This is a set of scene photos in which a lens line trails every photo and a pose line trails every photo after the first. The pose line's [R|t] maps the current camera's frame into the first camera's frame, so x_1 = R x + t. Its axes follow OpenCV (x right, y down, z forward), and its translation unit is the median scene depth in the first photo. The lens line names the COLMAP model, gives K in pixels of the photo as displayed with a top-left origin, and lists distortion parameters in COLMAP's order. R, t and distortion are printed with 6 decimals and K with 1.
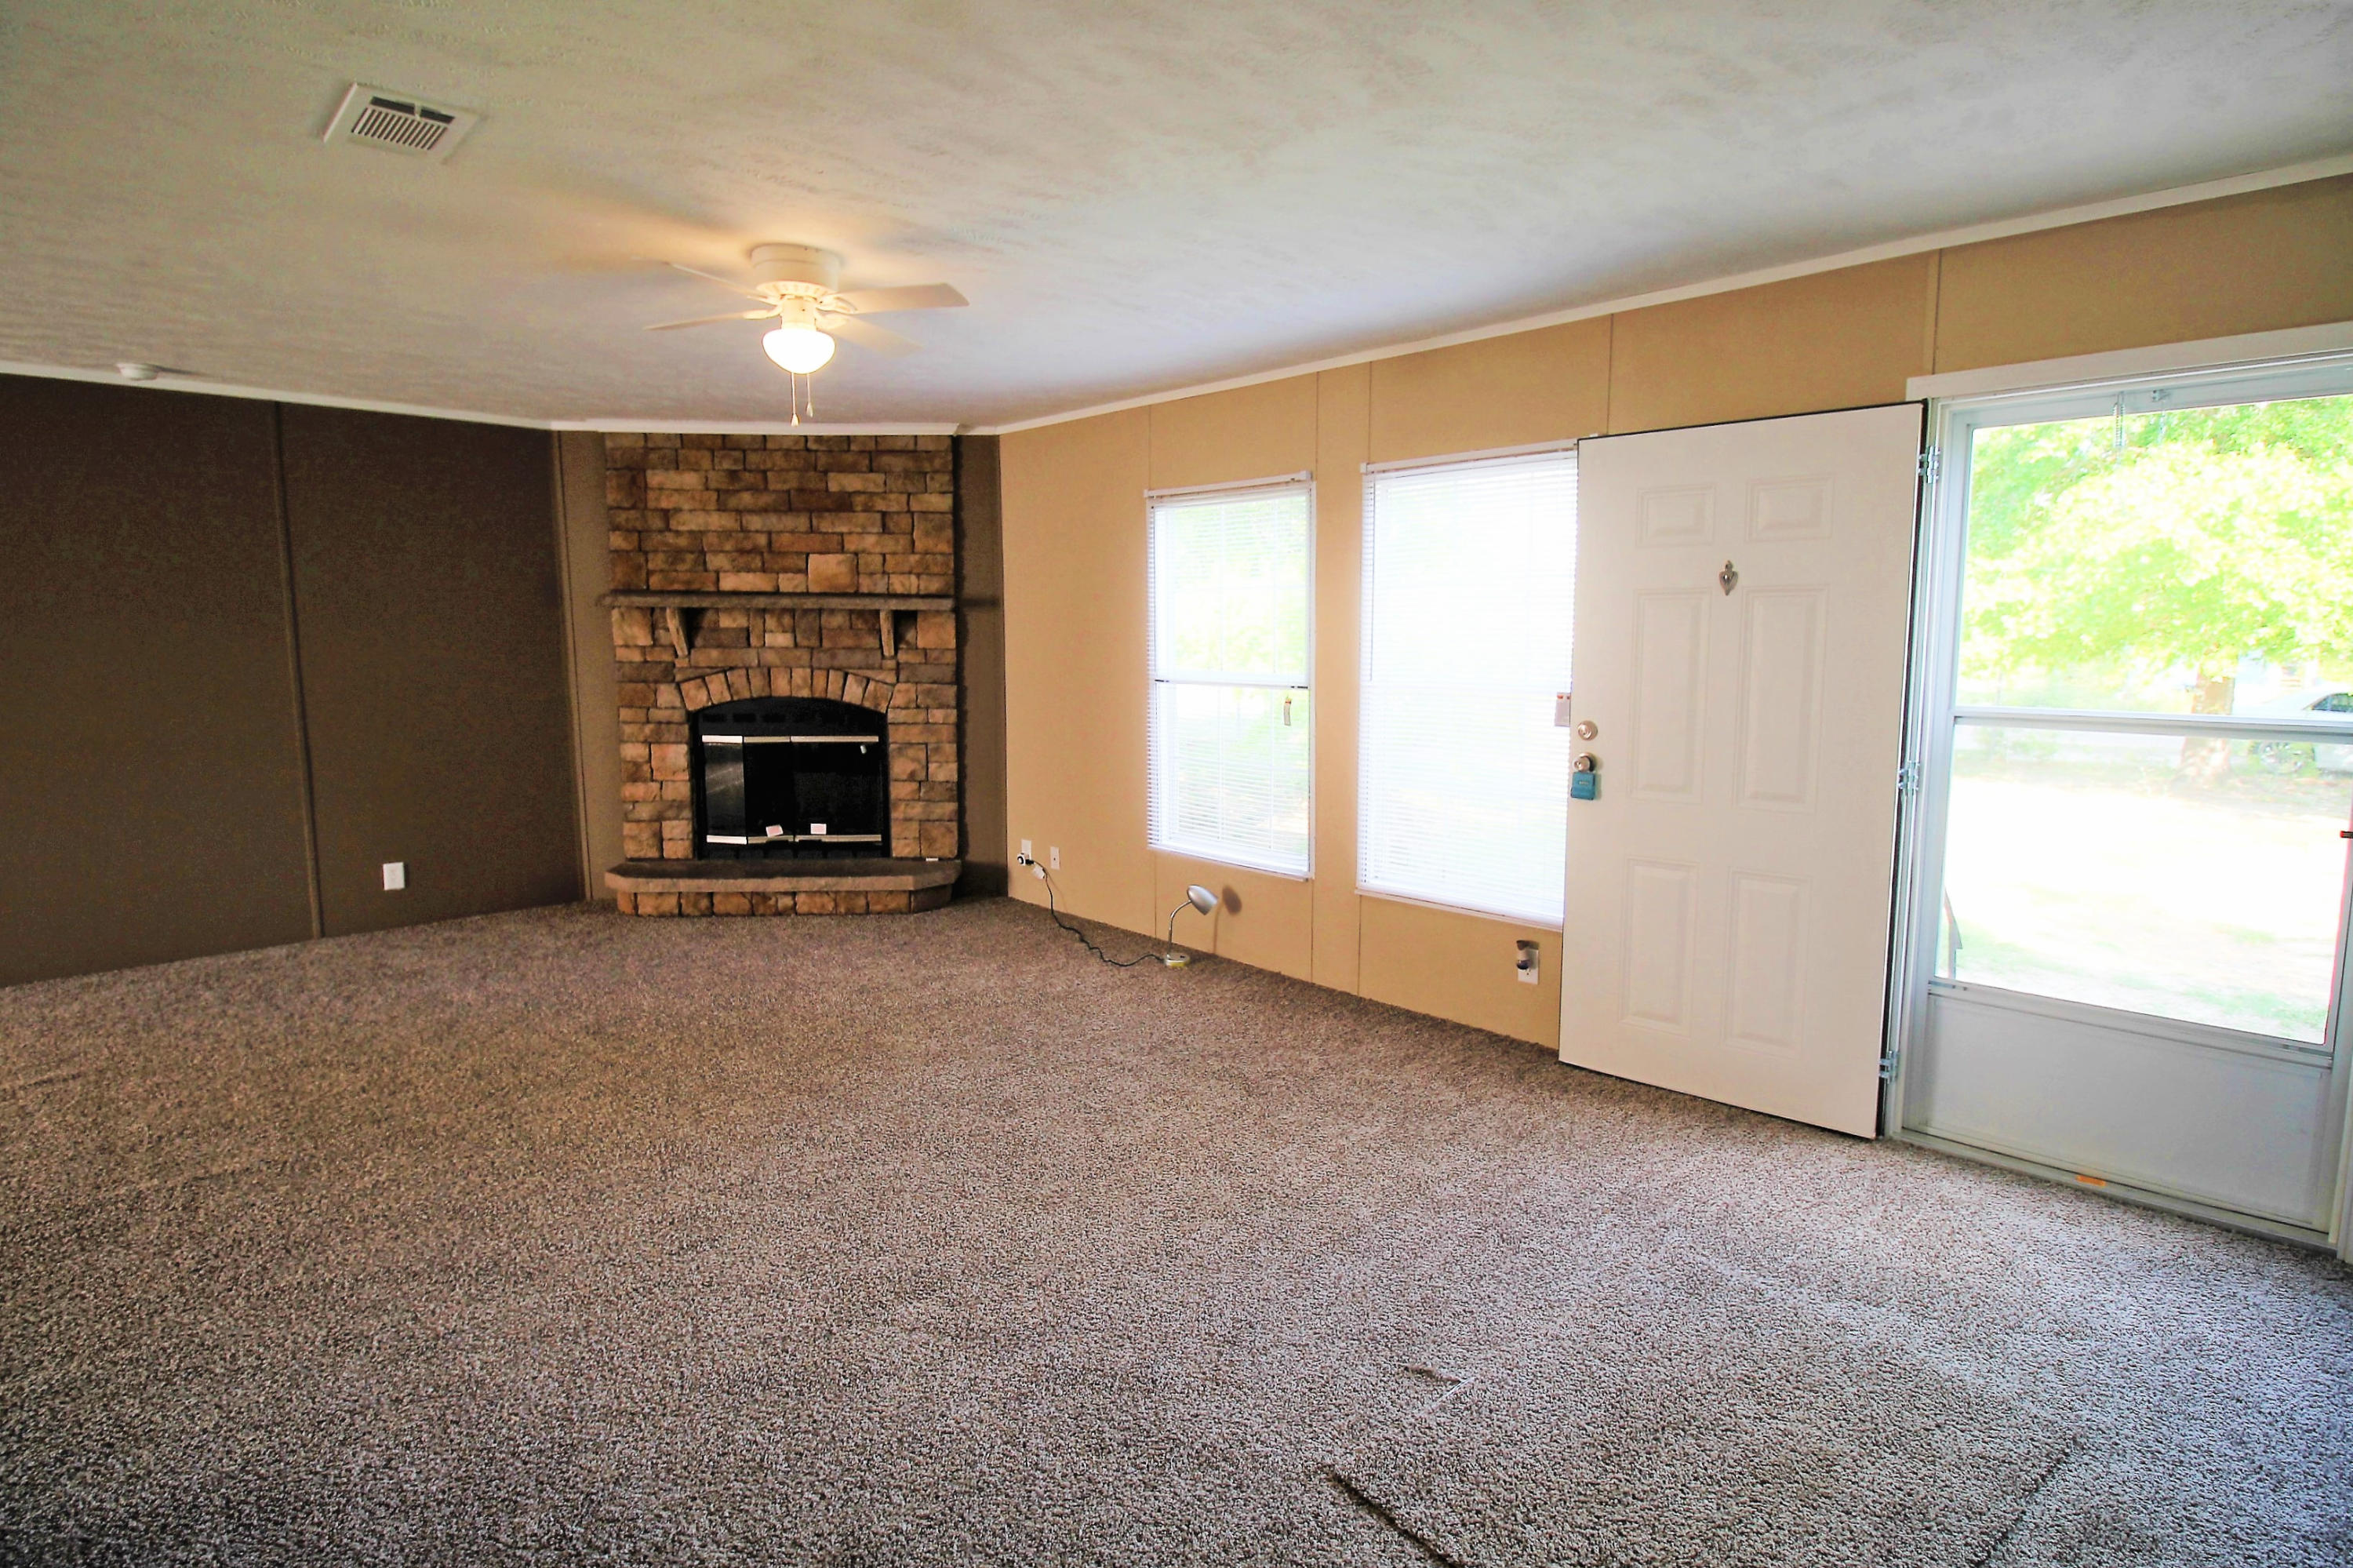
lens RADIAL K [[1084.3, 0, 1122.2], [0, 1084.3, 766.2], [0, 0, 1]] dist [-0.005040, -0.009919]
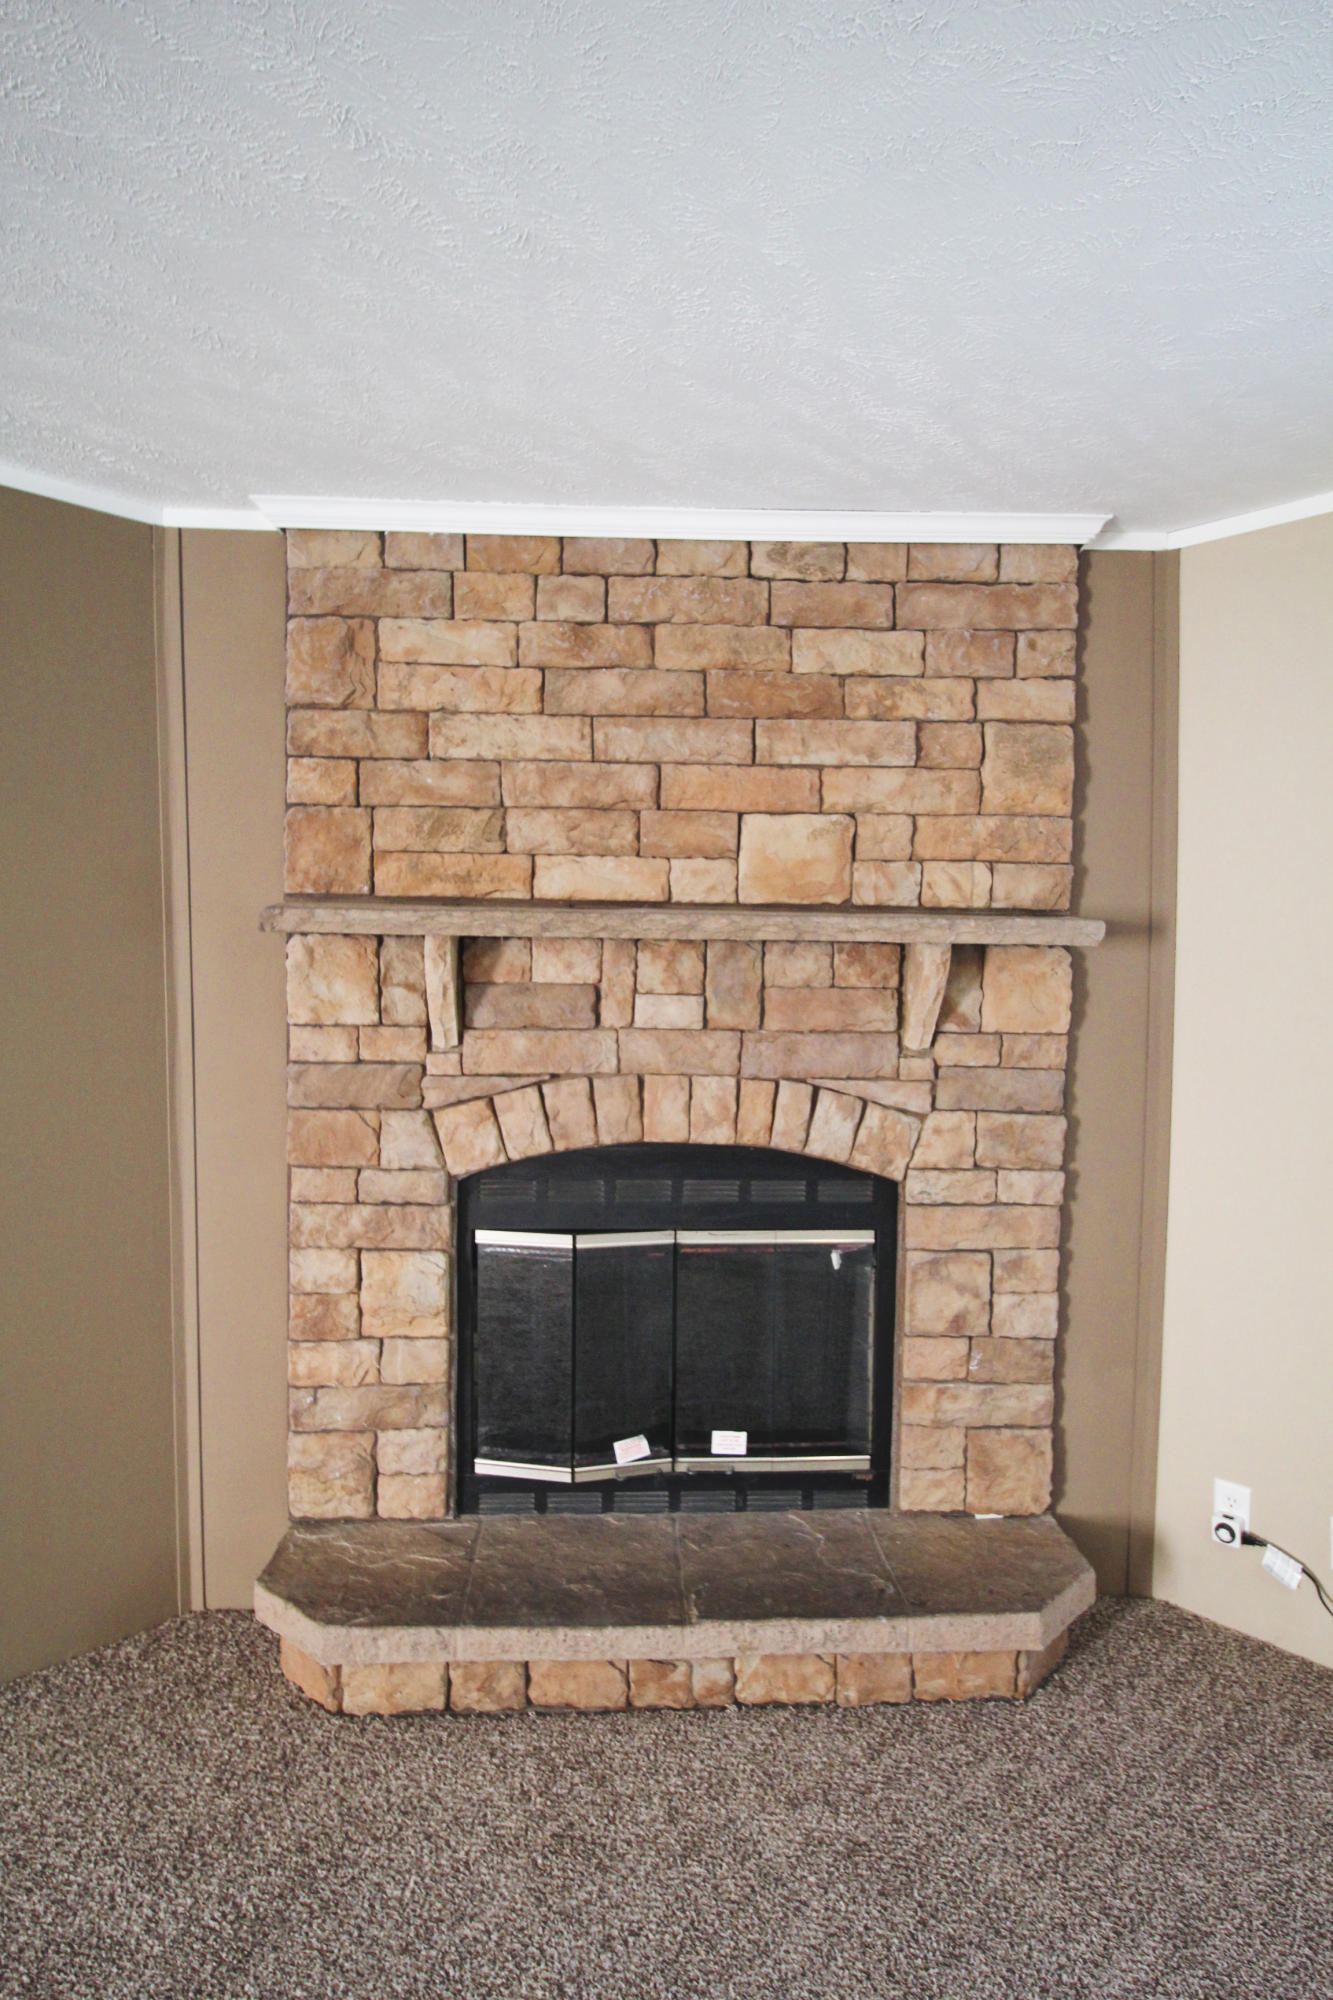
lens RADIAL K [[1193.4, 0, 659.3], [0, 1193.4, 1015.0], [0, 0, 1]] dist [0.000127, 0.000538]
pose [[0.999910, 0.004899, -0.012461, -0.314881], [-0.005876, 0.996809, -0.079607, -0.077688], [0.012032, 0.079673, 0.996748, 0.528405]]
